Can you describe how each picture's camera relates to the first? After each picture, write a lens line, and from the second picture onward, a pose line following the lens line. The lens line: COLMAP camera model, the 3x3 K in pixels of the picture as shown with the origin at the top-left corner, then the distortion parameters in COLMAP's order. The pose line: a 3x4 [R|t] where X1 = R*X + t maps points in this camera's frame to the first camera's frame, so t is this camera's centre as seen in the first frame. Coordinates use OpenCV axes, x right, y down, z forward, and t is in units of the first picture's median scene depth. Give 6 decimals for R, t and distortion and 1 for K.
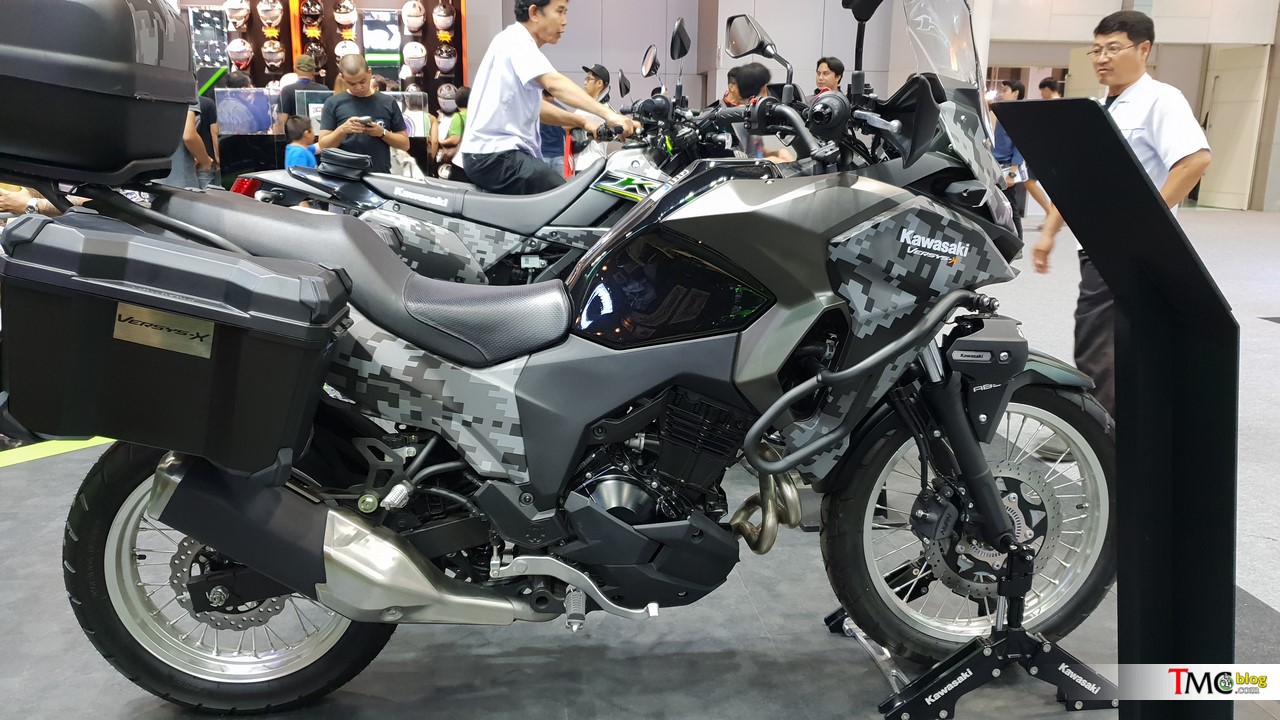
lens RADIAL K [[1042.4, 0, 656.7], [0, 1042.4, 360.6], [0, 0, 1]] dist [0.051355, 0.000815]
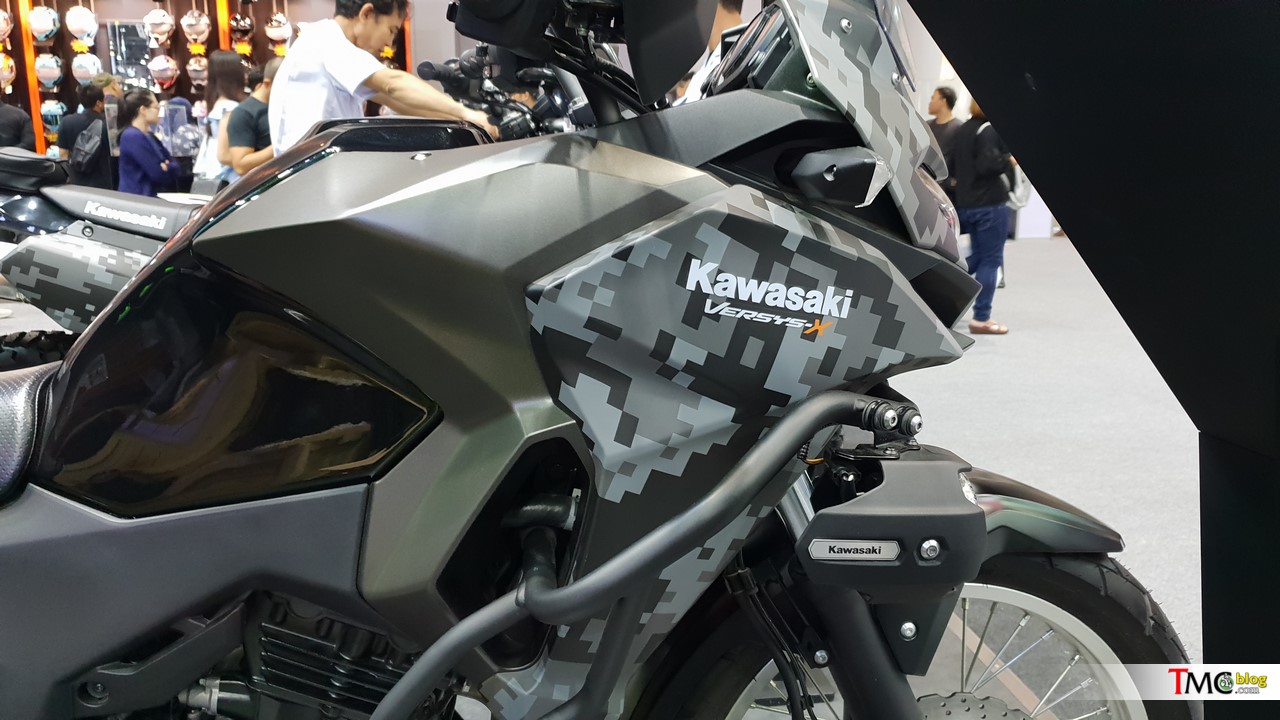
lens RADIAL K [[1042.4, 0, 639.9], [0, 1042.4, 366.0], [0, 0, 1]] dist [0.051355, 0.000815]
pose [[0.999851, -0.012472, -0.011965, 0.212204], [0.012252, 0.999758, -0.018267, -0.071641], [0.012190, 0.018118, 0.999762, 0.550214]]
